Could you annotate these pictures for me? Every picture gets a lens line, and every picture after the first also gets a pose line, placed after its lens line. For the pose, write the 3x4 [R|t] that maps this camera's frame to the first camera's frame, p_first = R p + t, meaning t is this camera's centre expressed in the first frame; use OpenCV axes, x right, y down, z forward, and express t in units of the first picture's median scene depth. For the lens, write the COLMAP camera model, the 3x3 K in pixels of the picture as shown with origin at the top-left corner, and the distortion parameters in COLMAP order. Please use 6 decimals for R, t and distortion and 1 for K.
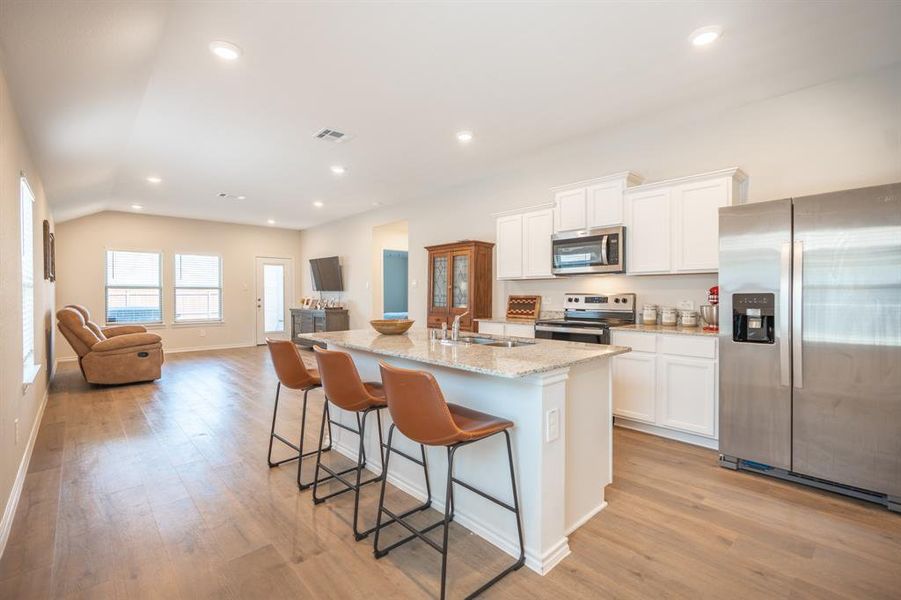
lens RADIAL K [[406.8, 0, 456.2], [0, 406.8, 298.0], [0, 0, 1]] dist [-0.003755, 0.000827]
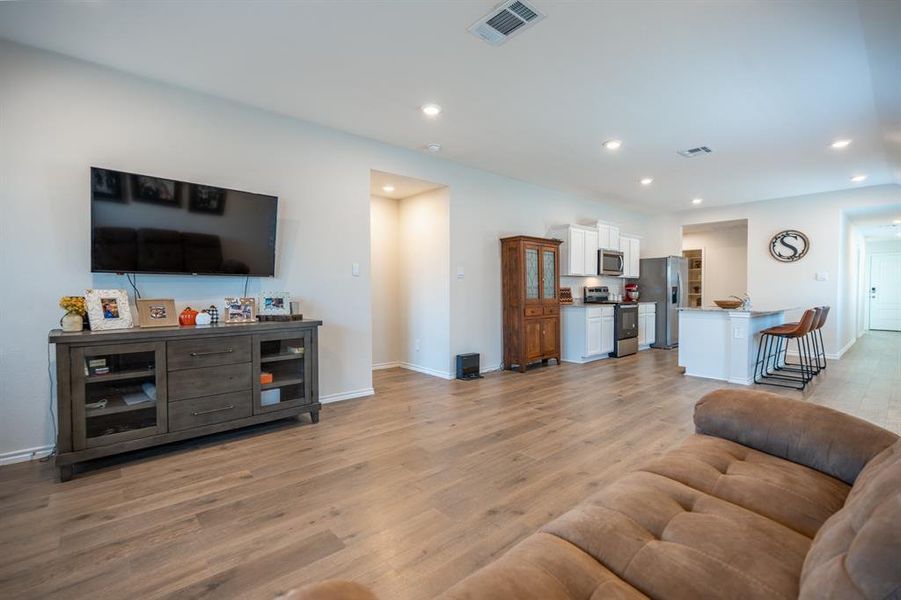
lens RADIAL K [[413.1, 0, 452.4], [0, 413.1, 298.6], [0, 0, 1]] dist [-0.005645, 0.000404]
pose [[0.023136, -0.021577, 0.999499, -1.361329], [0.010558, 0.999717, 0.021337, -0.003373], [-0.999677, 0.010059, 0.023358, 1.497976]]
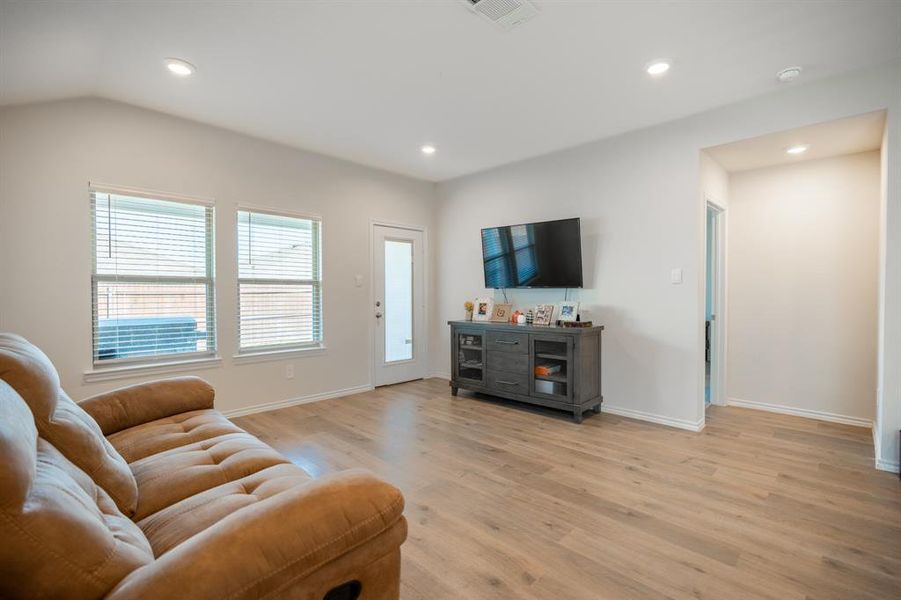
lens RADIAL K [[406.8, 0, 456.2], [0, 406.8, 298.0], [0, 0, 1]] dist [-0.003755, 0.000827]
pose [[0.997799, 0.001720, 0.066282, -0.886240], [-0.002043, 0.999986, 0.004806, -0.014494], [-0.066273, -0.004931, 0.997789, 0.956580]]
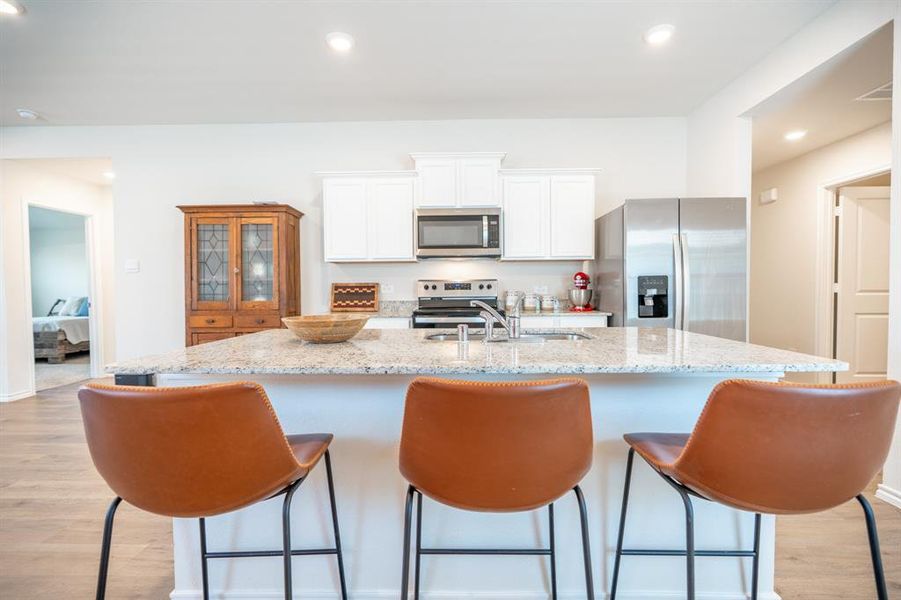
lens RADIAL K [[406.8, 0, 456.2], [0, 406.8, 298.0], [0, 0, 1]] dist [-0.003755, 0.000827]
pose [[0.695772, -0.021655, 0.717936, -0.300110], [0.014474, 0.999765, 0.016129, 0.014927], [-0.718117, -0.000831, 0.695922, 0.344389]]
